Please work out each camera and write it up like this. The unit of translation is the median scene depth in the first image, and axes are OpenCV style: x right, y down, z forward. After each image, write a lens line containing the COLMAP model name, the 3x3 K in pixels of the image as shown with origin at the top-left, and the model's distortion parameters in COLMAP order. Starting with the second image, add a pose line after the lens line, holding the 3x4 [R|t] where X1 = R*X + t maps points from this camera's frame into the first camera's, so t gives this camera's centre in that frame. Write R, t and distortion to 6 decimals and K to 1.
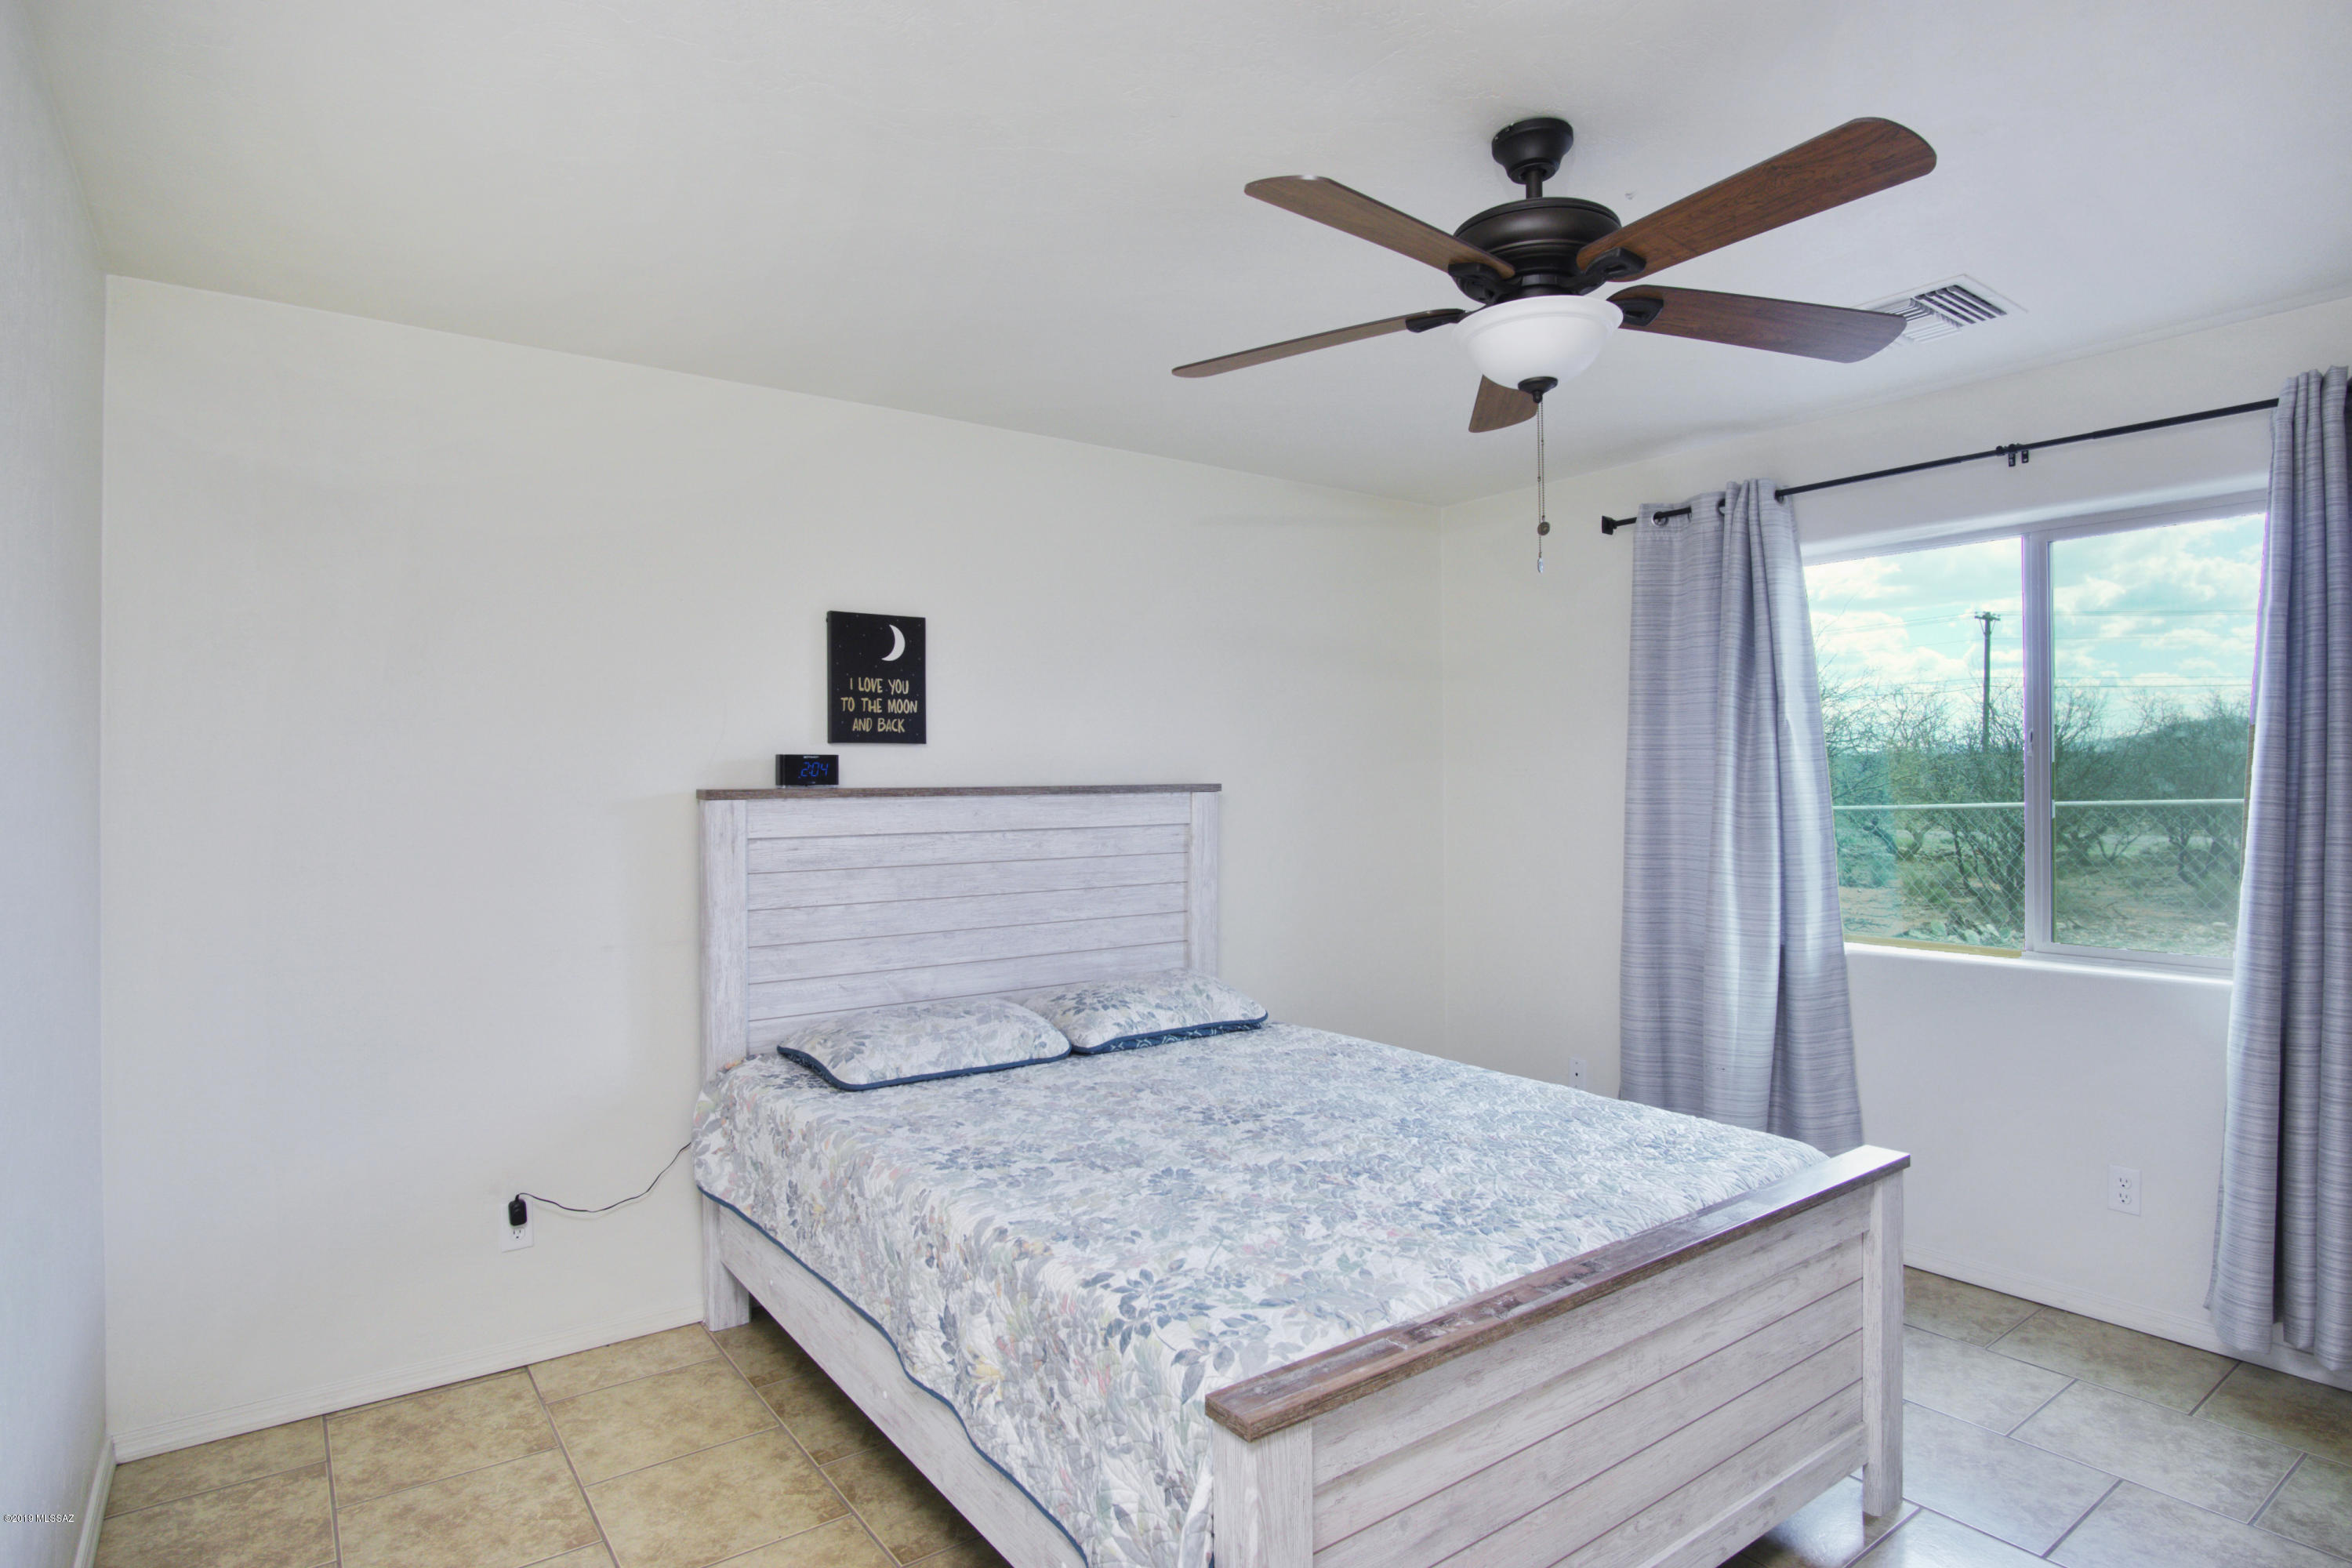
lens RADIAL K [[1264.5, 0, 1173.3], [0, 1264.5, 769.6], [0, 0, 1]] dist [-0.036269, 0.011460]
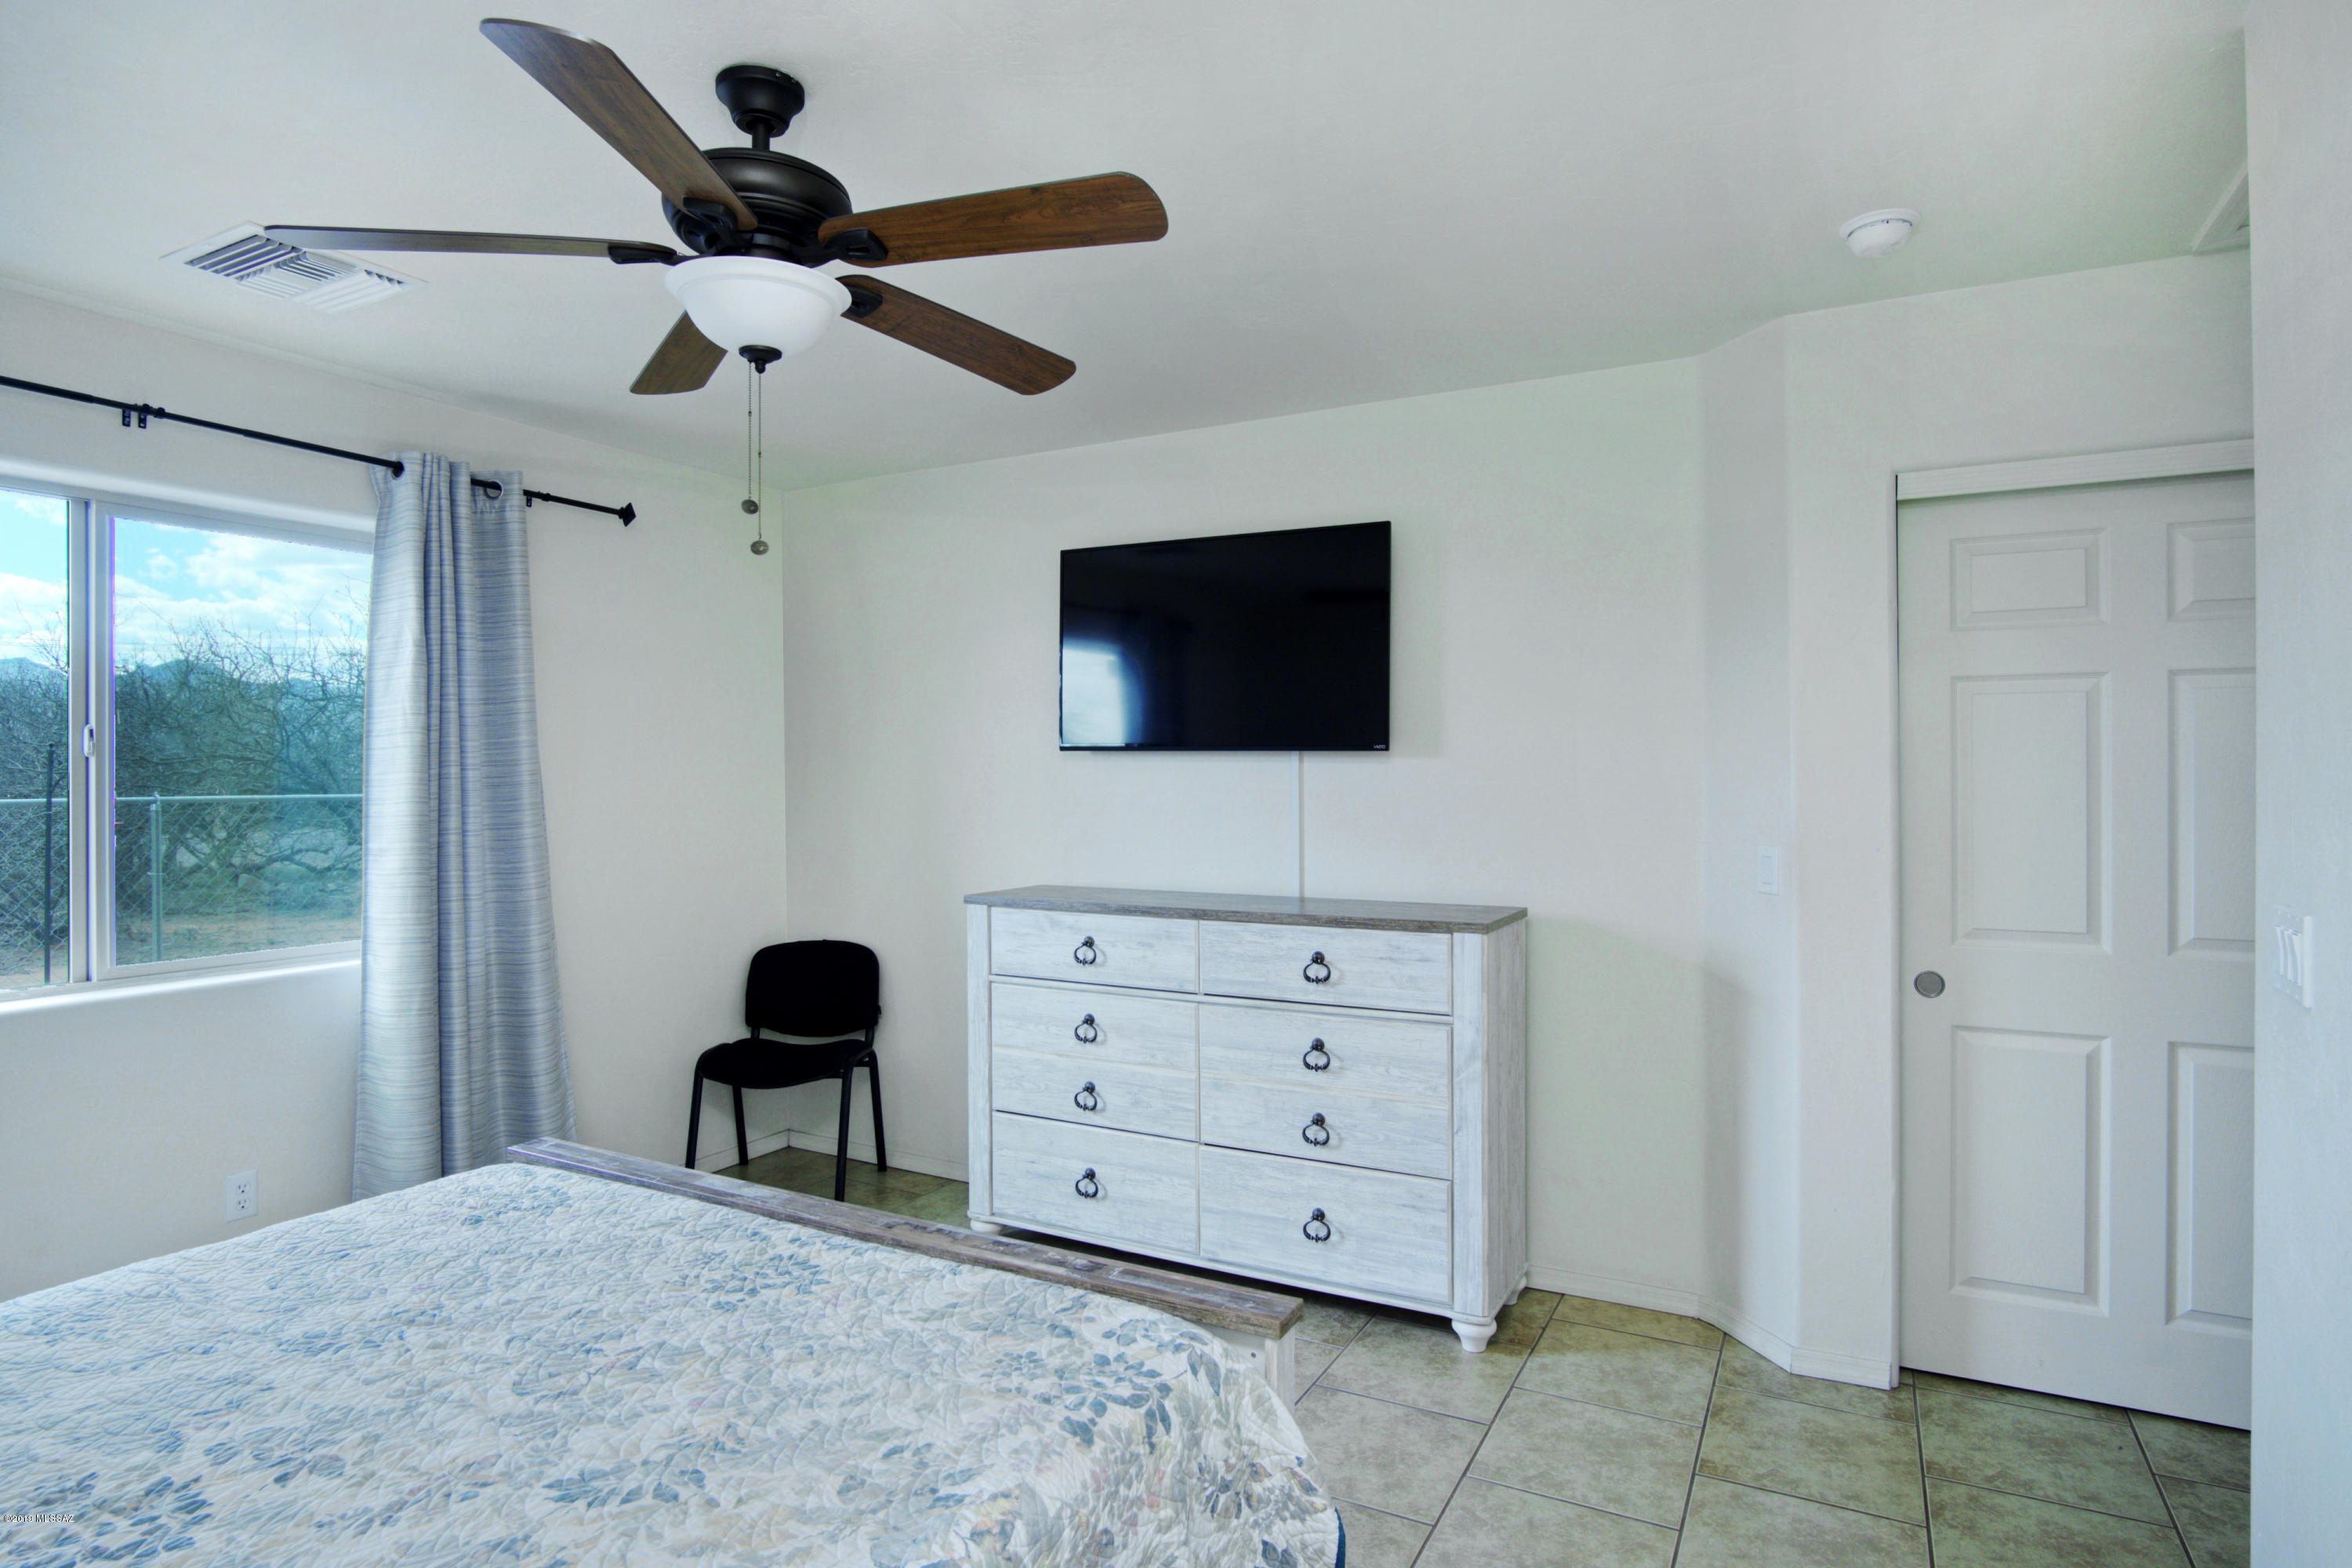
lens RADIAL K [[1264.5, 0, 1173.3], [0, 1264.5, 769.6], [0, 0, 1]] dist [-0.036269, 0.011460]
pose [[-0.435195, 0.011857, 0.900258, -0.619246], [-0.000720, 0.999908, -0.013518, 0.013766], [-0.900336, -0.006531, -0.435147, 1.030243]]
